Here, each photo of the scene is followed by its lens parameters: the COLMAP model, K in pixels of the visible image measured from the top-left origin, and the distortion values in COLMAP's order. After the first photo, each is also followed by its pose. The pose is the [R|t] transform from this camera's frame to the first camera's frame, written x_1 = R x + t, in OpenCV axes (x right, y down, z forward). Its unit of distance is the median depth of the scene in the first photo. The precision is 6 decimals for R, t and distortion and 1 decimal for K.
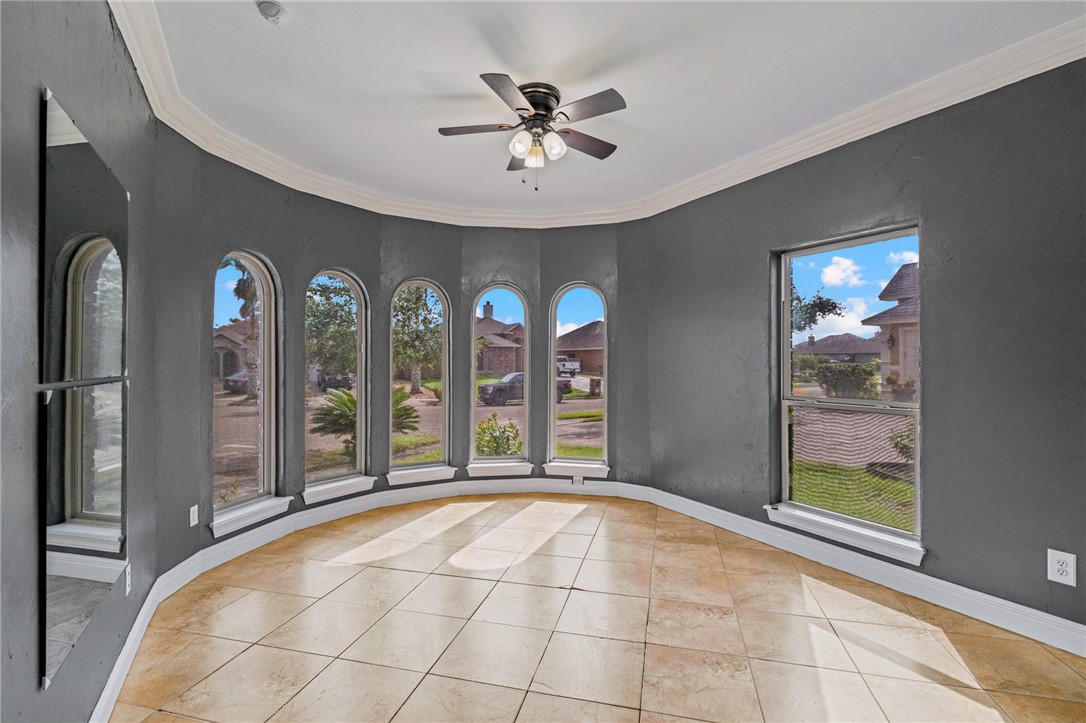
lens RADIAL K [[481.7, 0, 549.3], [0, 481.7, 356.8], [0, 0, 1]] dist [-0.002780, 0.000127]
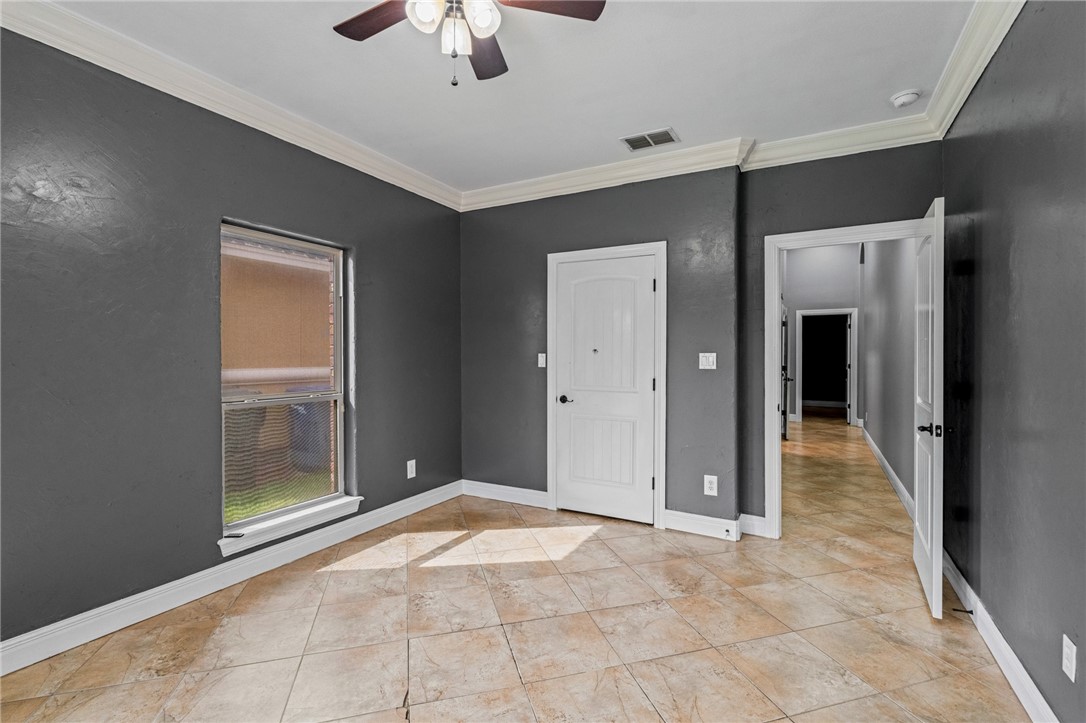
lens RADIAL K [[481.7, 0, 549.9], [0, 481.7, 357.1], [0, 0, 1]] dist [-0.002780, 0.000127]
pose [[-0.477325, -0.011372, 0.878653, -0.607357], [-0.001463, 0.999925, 0.012147, -0.002880], [-0.878725, 0.004513, -0.477306, 1.111682]]
